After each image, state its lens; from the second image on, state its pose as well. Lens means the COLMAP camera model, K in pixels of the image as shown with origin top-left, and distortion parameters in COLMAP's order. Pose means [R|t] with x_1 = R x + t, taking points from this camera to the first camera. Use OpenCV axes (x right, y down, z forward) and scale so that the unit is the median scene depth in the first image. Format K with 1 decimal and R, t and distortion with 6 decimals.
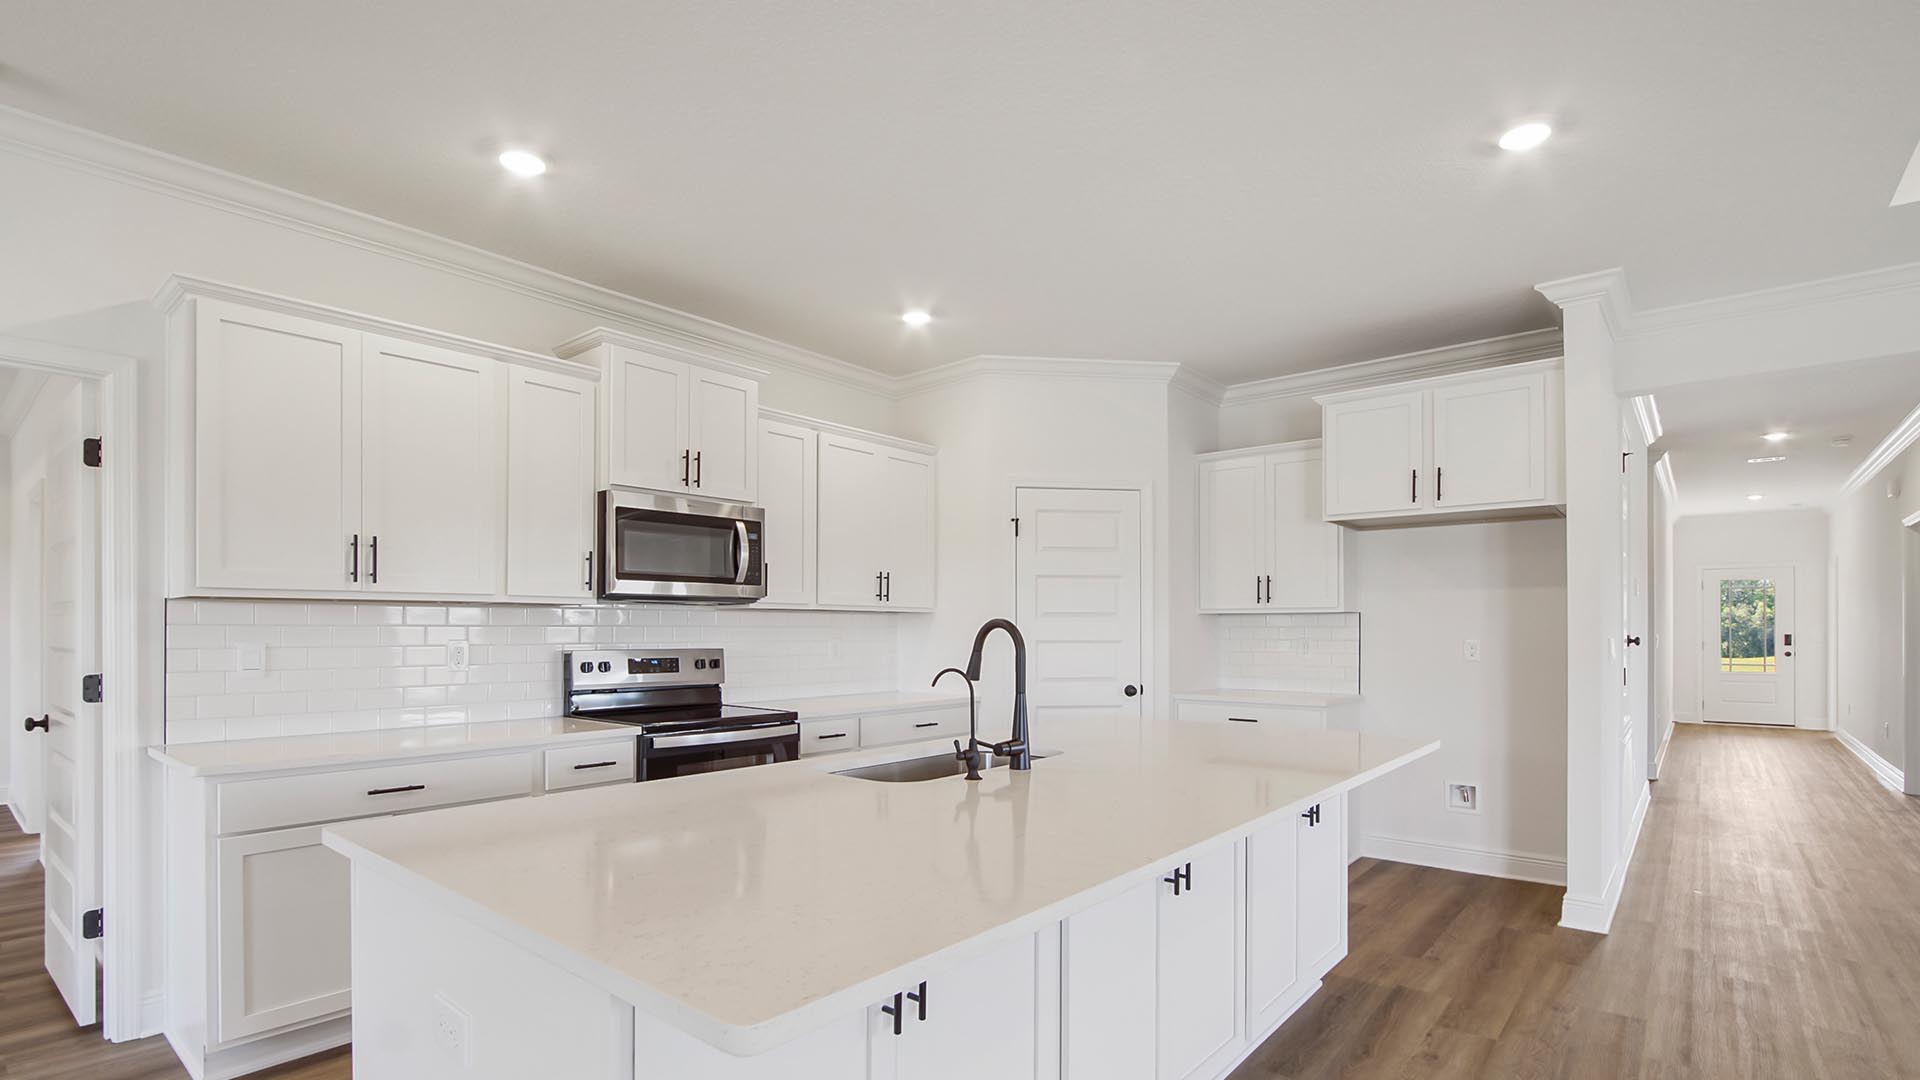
lens RADIAL K [[916.1, 0, 958.0], [0, 916.1, 611.3], [0, 0, 1]] dist [-0.006051, -0.000135]
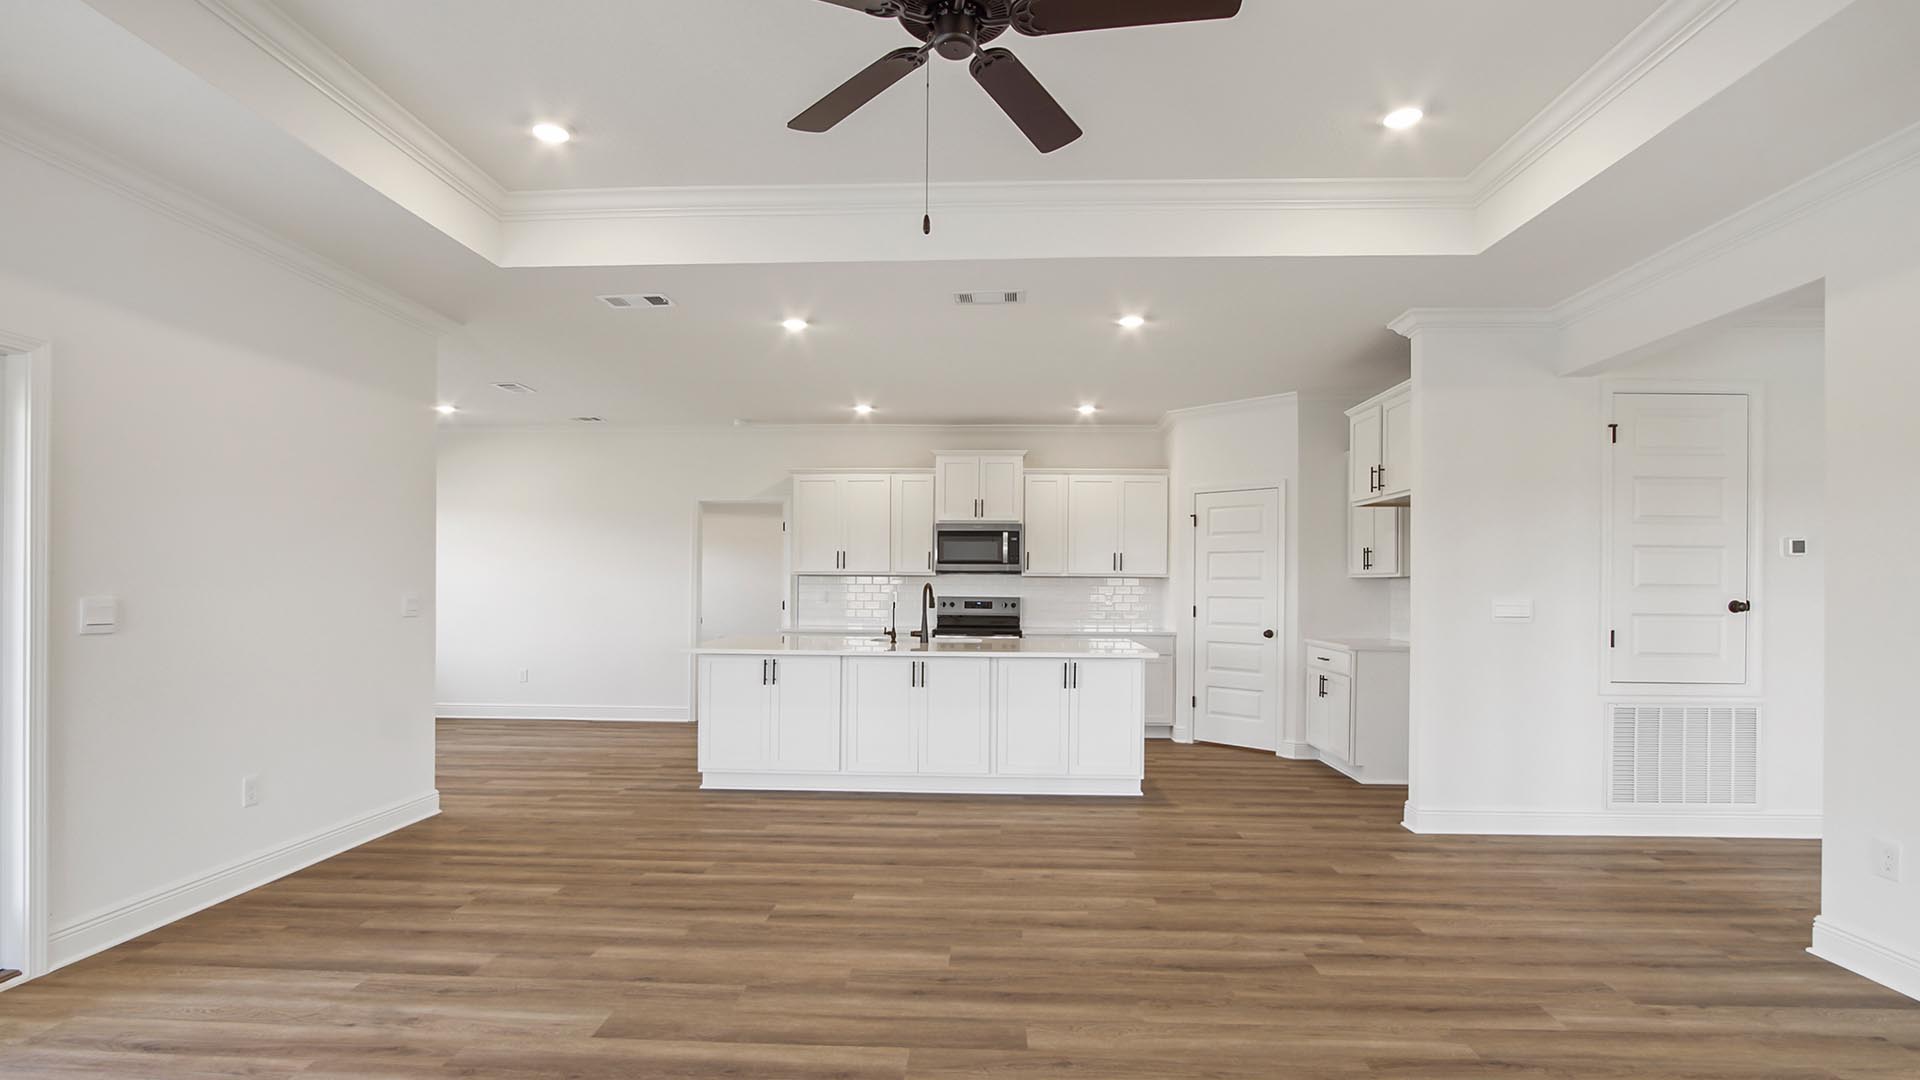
lens RADIAL K [[925.3, 0, 960.0], [0, 925.3, 540.0], [0, 0, 1]] dist [-0.000357, 0.000056]
pose [[0.604243, -0.034021, -0.796073, 1.283940], [0.009412, 0.999323, -0.035563, -0.011688], [0.796744, 0.013996, 0.604155, -0.268847]]
